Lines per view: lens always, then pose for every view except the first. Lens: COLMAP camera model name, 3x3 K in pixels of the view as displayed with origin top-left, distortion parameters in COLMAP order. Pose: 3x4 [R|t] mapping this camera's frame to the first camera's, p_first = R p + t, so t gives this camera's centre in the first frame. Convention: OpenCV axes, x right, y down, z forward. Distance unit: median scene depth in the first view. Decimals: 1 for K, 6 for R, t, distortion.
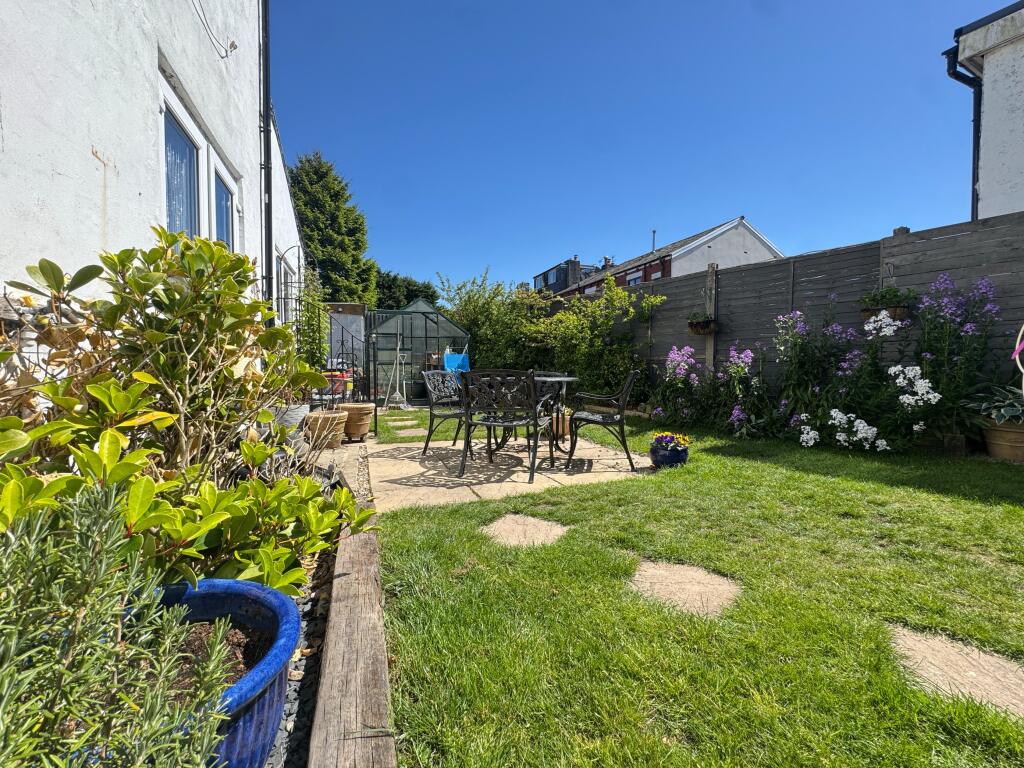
lens RADIAL K [[400.7, 0, 510.3], [0, 400.7, 372.6], [0, 0, 1]] dist [0.000776, 0.000336]
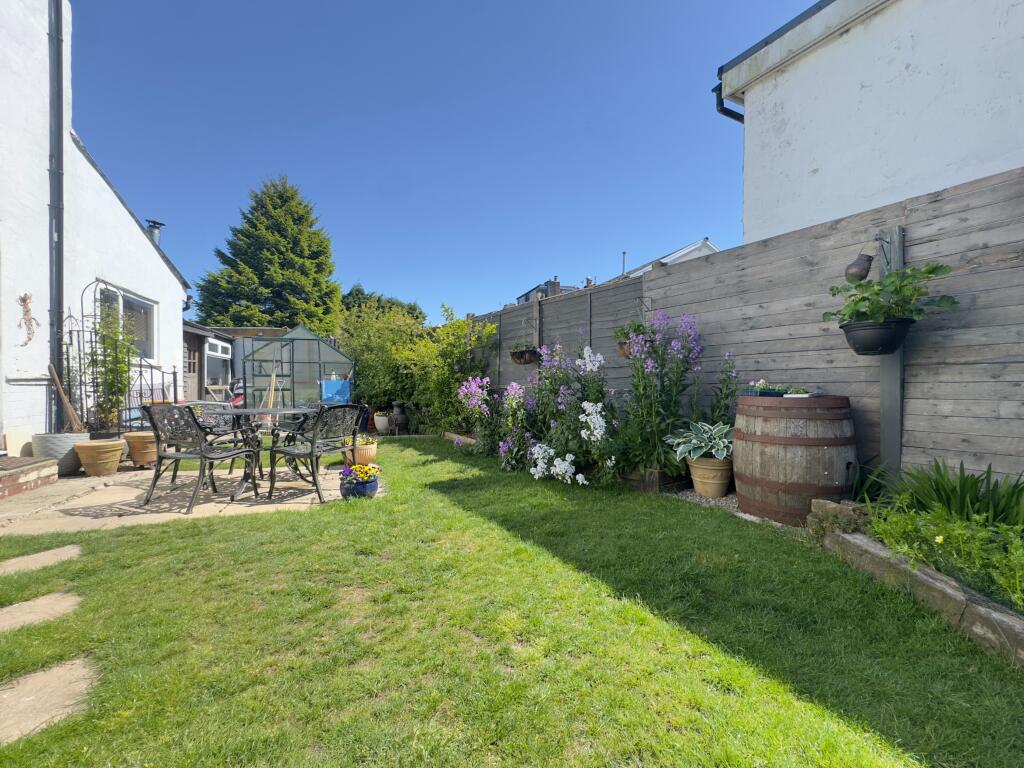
lens RADIAL K [[411.7, 0, 512.0], [0, 411.7, 384.0], [0, 0, 1]] dist [0.000046, 0.000123]
pose [[0.999479, 0.004839, -0.031899, 0.140555], [-0.005596, 0.999704, -0.023694, -0.006236], [0.031775, 0.023861, 0.999210, -0.008084]]
